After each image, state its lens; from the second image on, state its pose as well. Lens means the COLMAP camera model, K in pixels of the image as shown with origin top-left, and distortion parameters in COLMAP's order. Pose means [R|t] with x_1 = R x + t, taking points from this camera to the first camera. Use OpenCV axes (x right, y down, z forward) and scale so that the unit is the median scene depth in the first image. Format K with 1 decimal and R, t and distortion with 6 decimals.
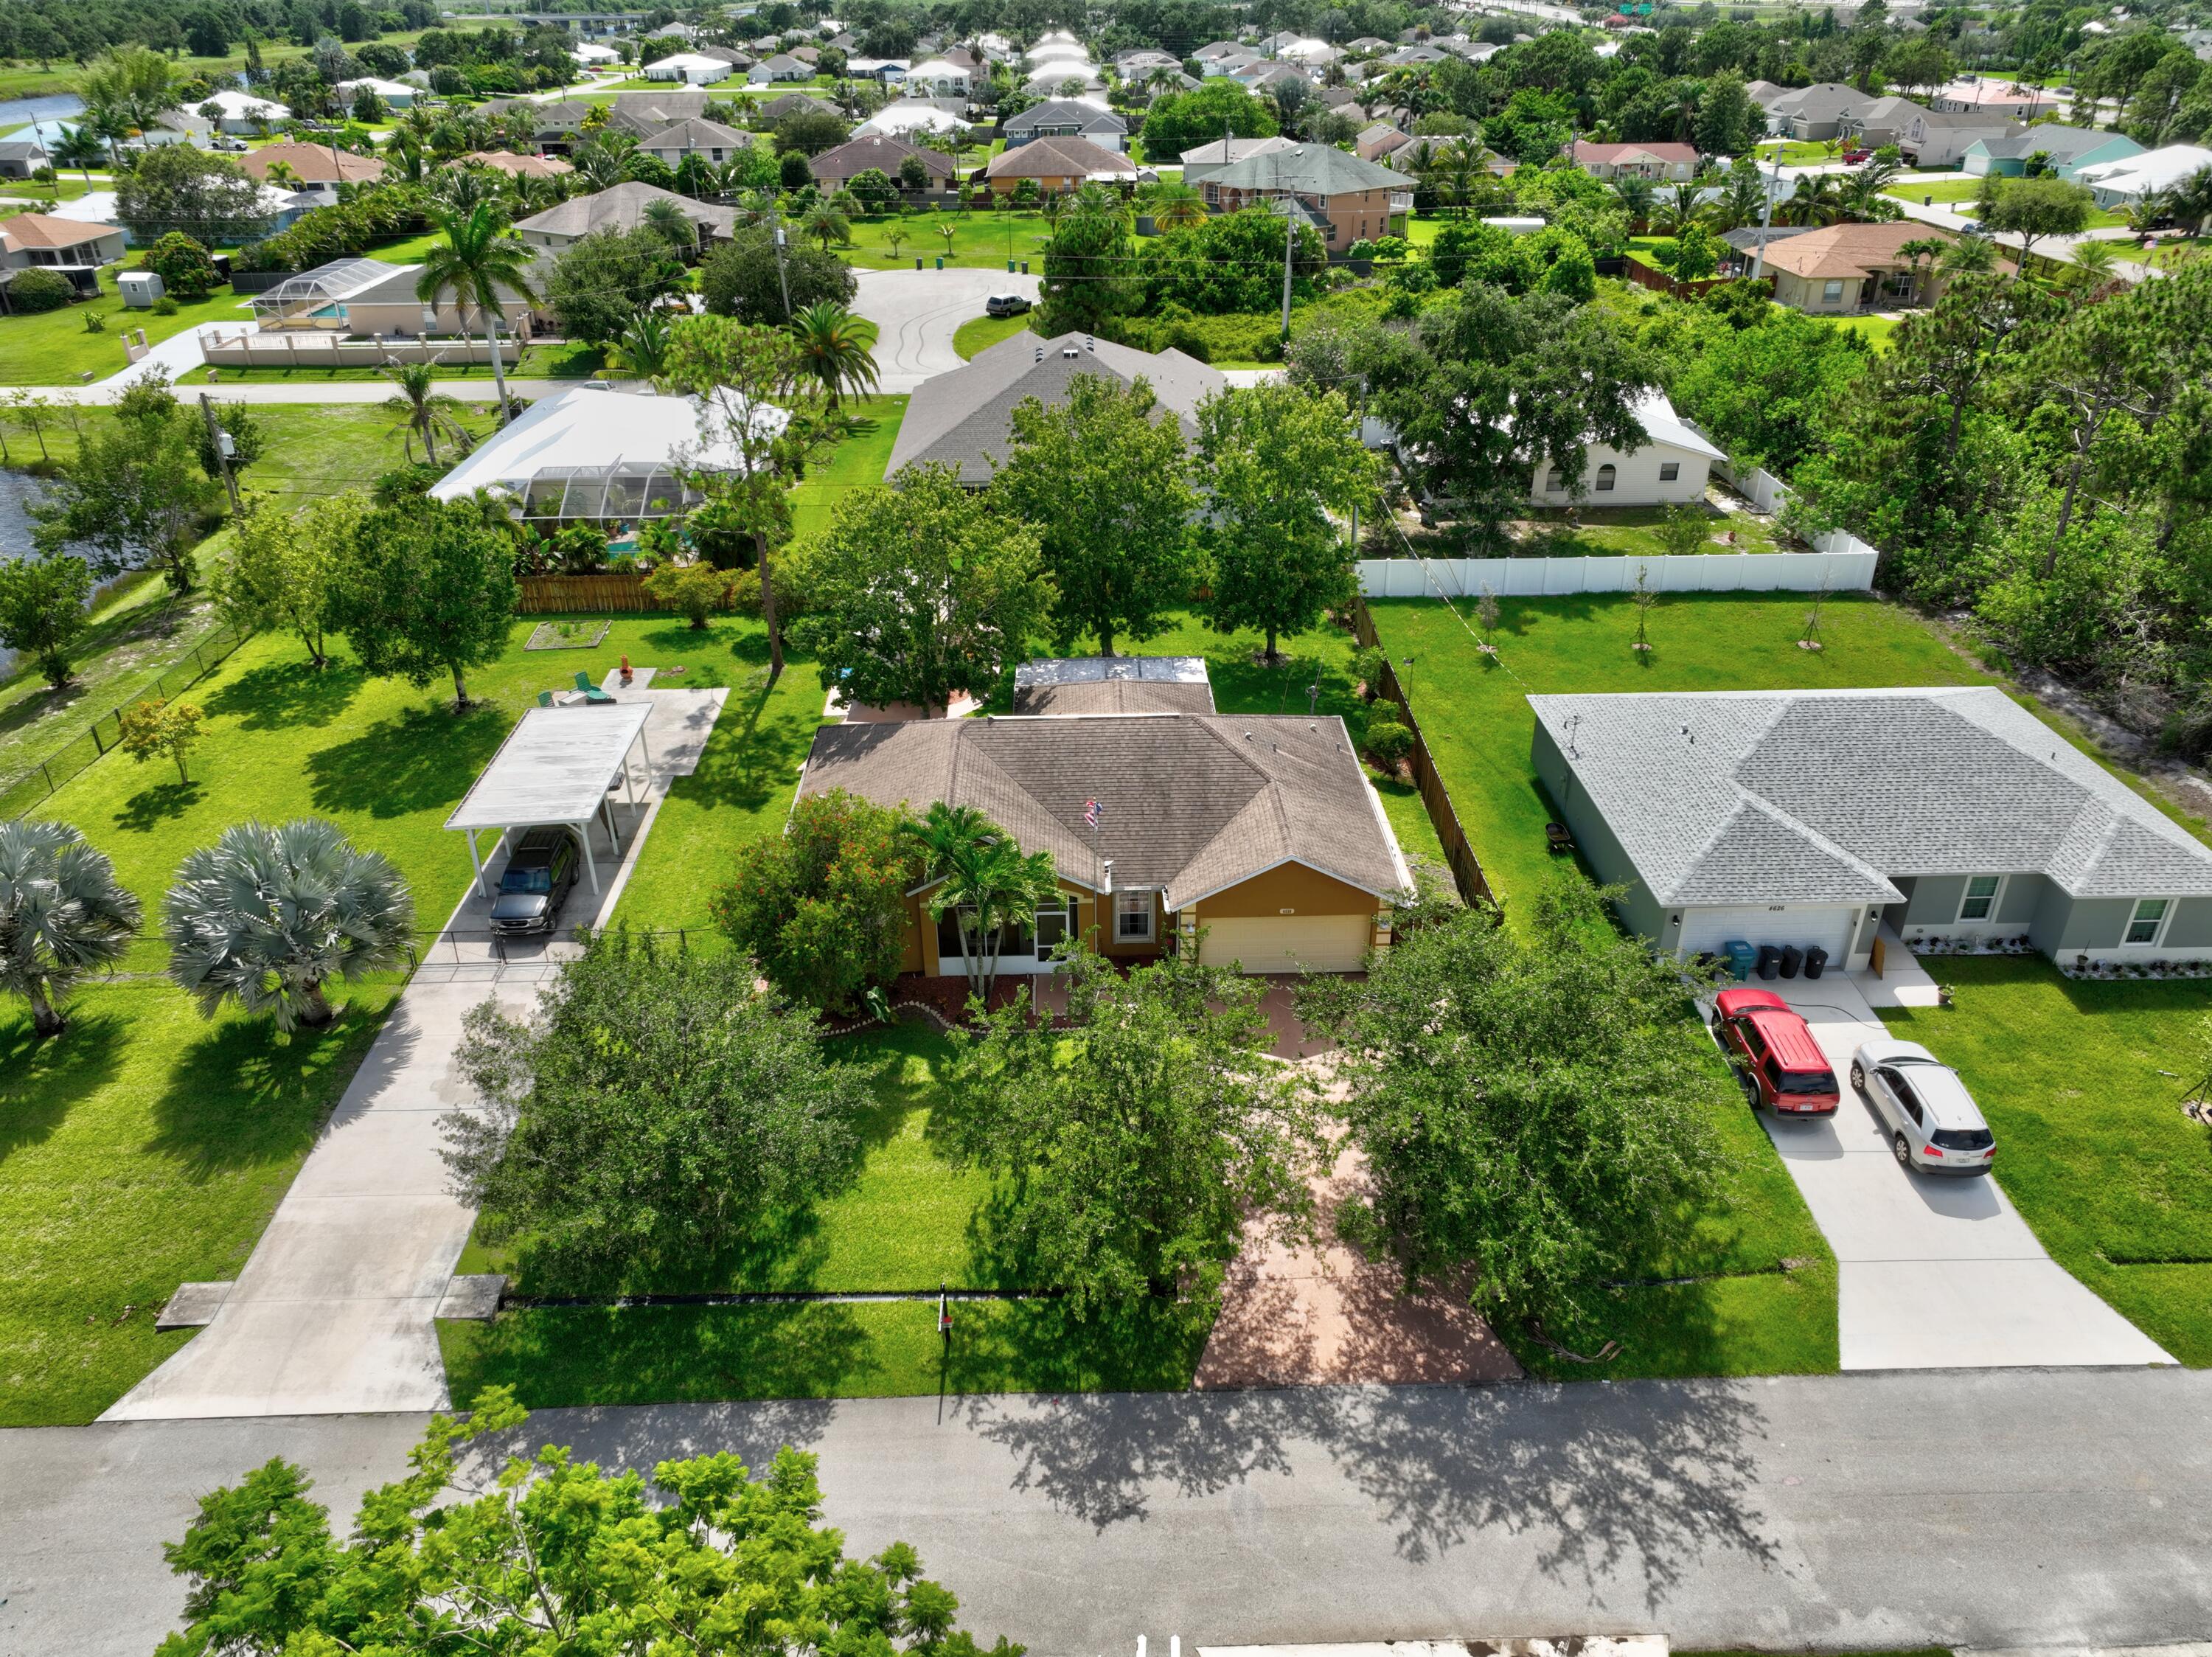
lens RADIAL K [[1552.7, 0, 1106.0], [0, 1552.7, 828.5], [0, 0, 1]] dist [0.006919, 0.007366]
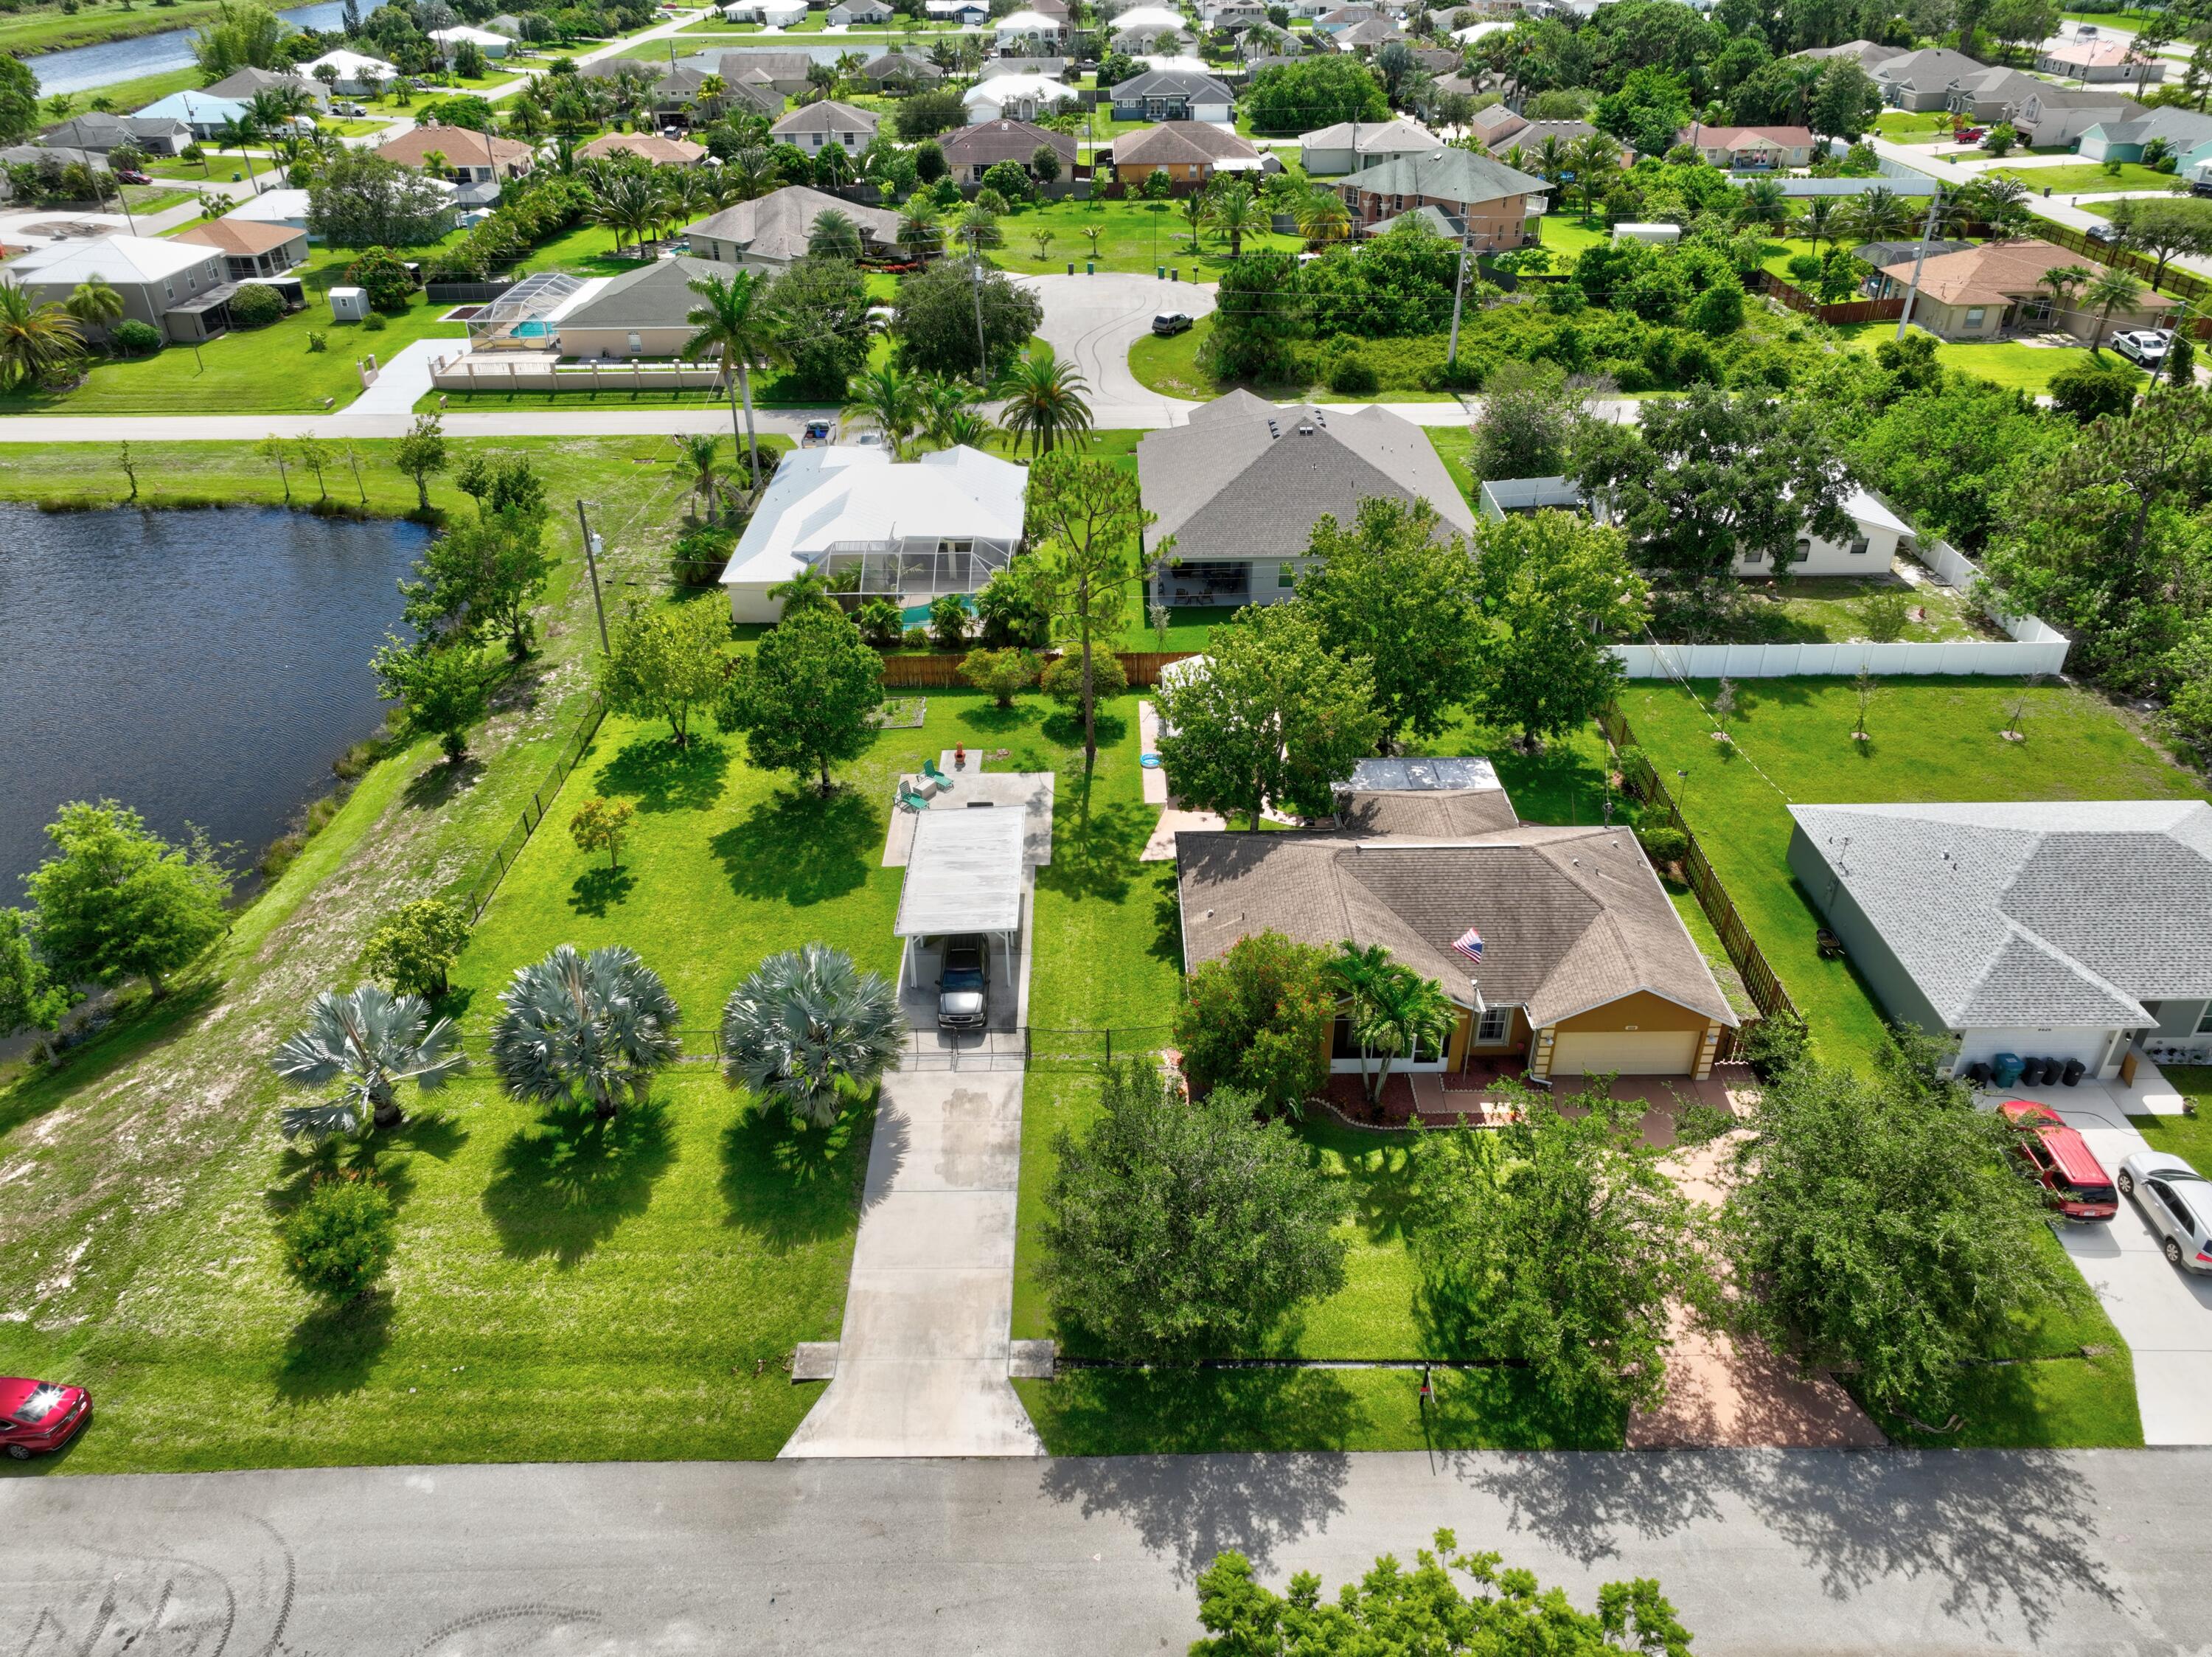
lens RADIAL K [[1557.8, 0, 1106.0], [0, 1557.8, 828.5], [0, 0, 1]] dist [-0.005598, 0.025536]
pose [[0.999799, 0.010971, -0.016765, -0.243844], [-0.010111, 0.998671, 0.050529, -0.141764], [0.017297, -0.050350, 0.998582, -0.174295]]
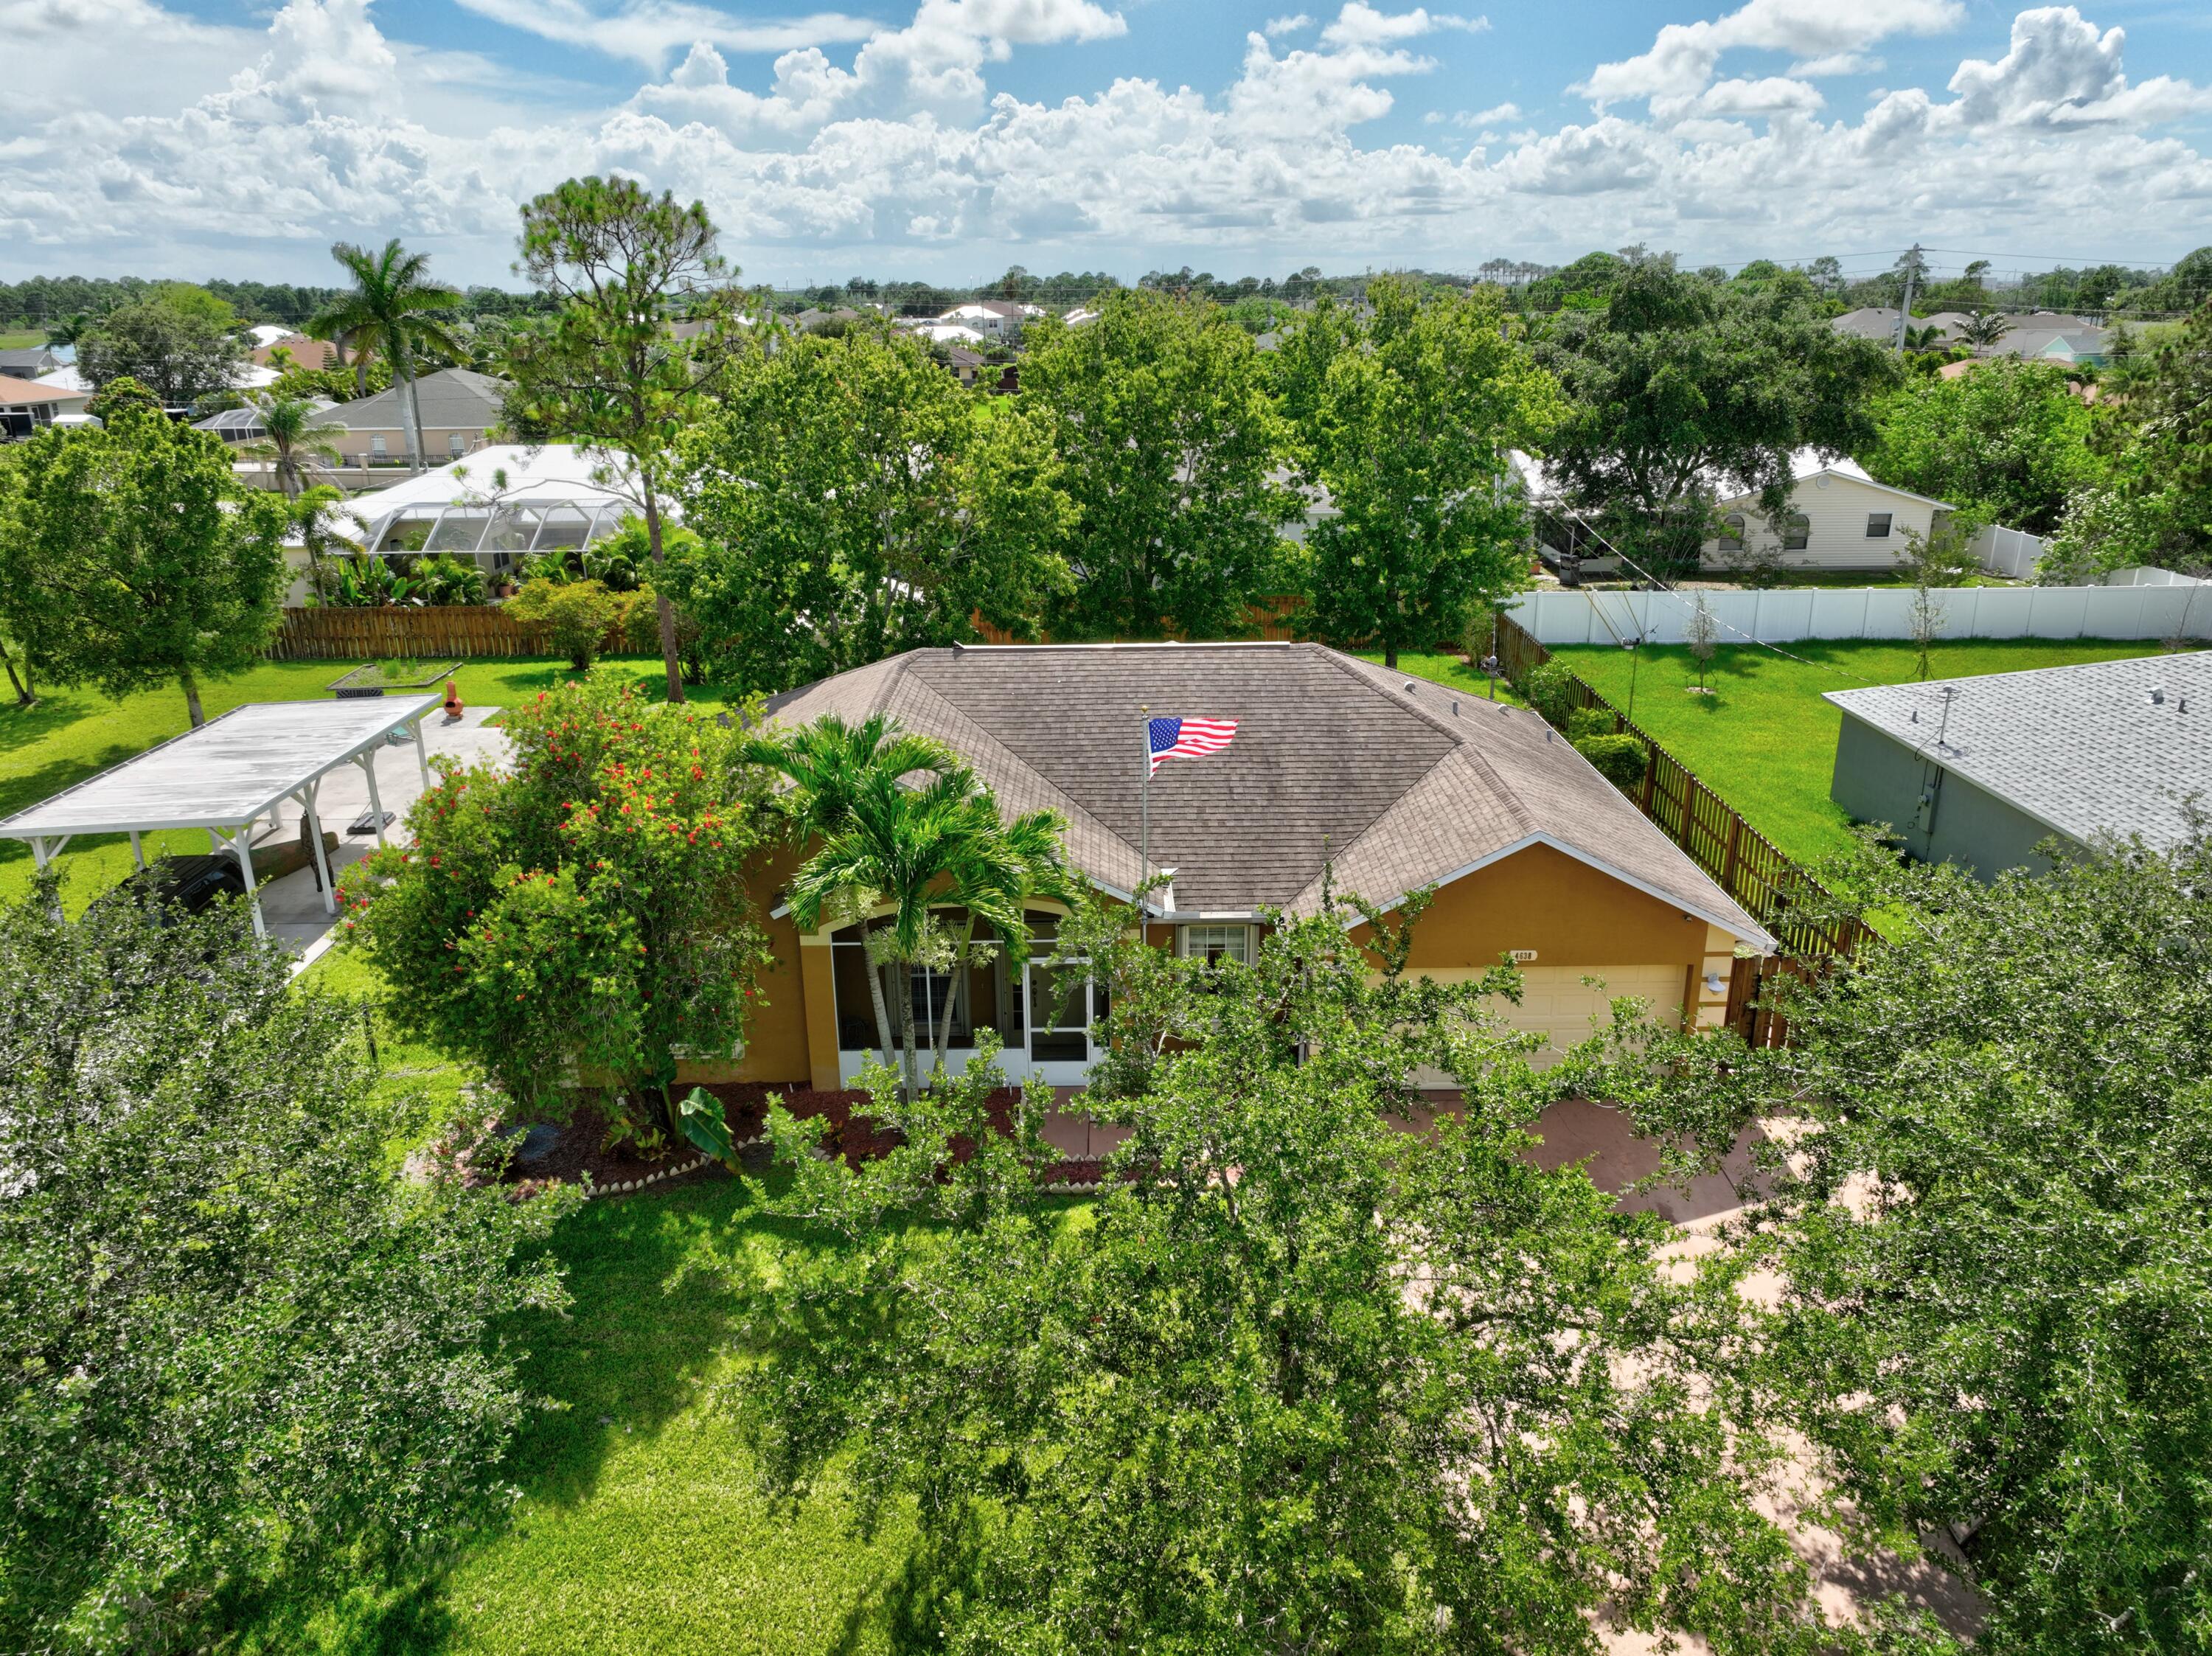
lens RADIAL K [[1557.7, 0, 1106.0], [0, 1557.7, 828.0], [0, 0, 1]] dist [-0.005598, 0.025536]
pose [[0.999816, 0.003305, -0.018919, -0.008869], [-0.006498, 0.985202, -0.171276, 0.091060], [0.018073, 0.171368, 0.985041, 0.446685]]
